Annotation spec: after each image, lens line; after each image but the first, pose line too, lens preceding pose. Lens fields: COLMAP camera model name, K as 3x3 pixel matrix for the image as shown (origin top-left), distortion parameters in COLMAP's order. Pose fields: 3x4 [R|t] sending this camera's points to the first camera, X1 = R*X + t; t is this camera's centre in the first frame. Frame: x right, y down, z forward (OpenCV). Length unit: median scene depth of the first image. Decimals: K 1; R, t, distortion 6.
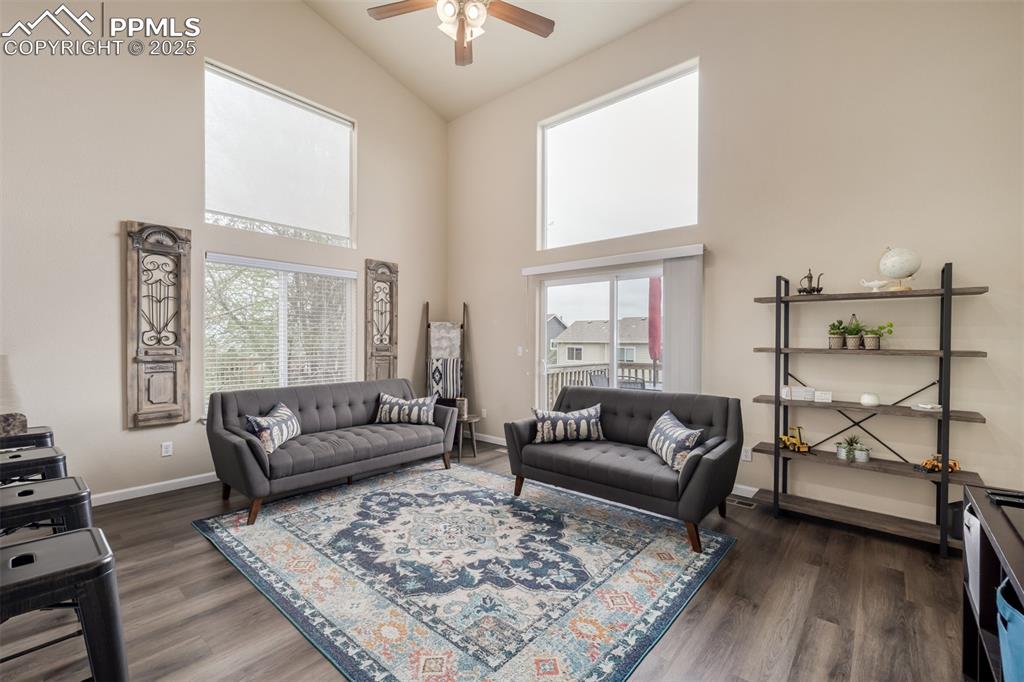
lens RADIAL K [[435.4, 0, 510.6], [0, 435.4, 341.9], [0, 0, 1]] dist [0.003211, 0.000208]
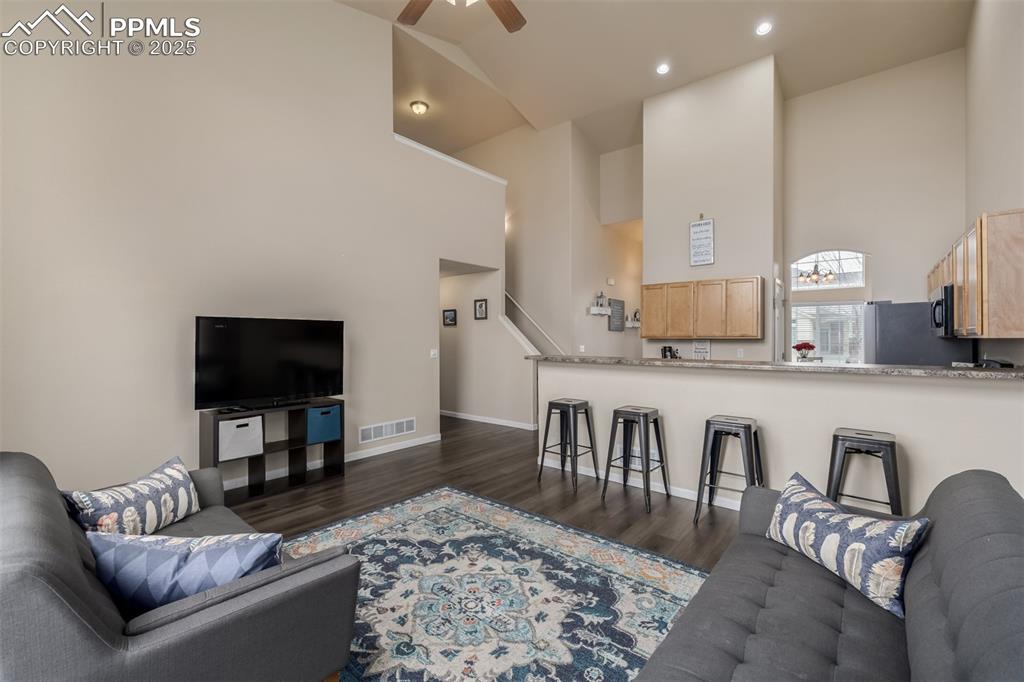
lens RADIAL K [[435.4, 0, 510.6], [0, 435.4, 341.9], [0, 0, 1]] dist [0.003211, 0.000208]
pose [[-0.999924, -0.000343, -0.012330, -0.187083], [-0.000523, 0.999893, 0.014622, -0.034517], [0.012324, 0.014627, -0.999817, 1.719825]]
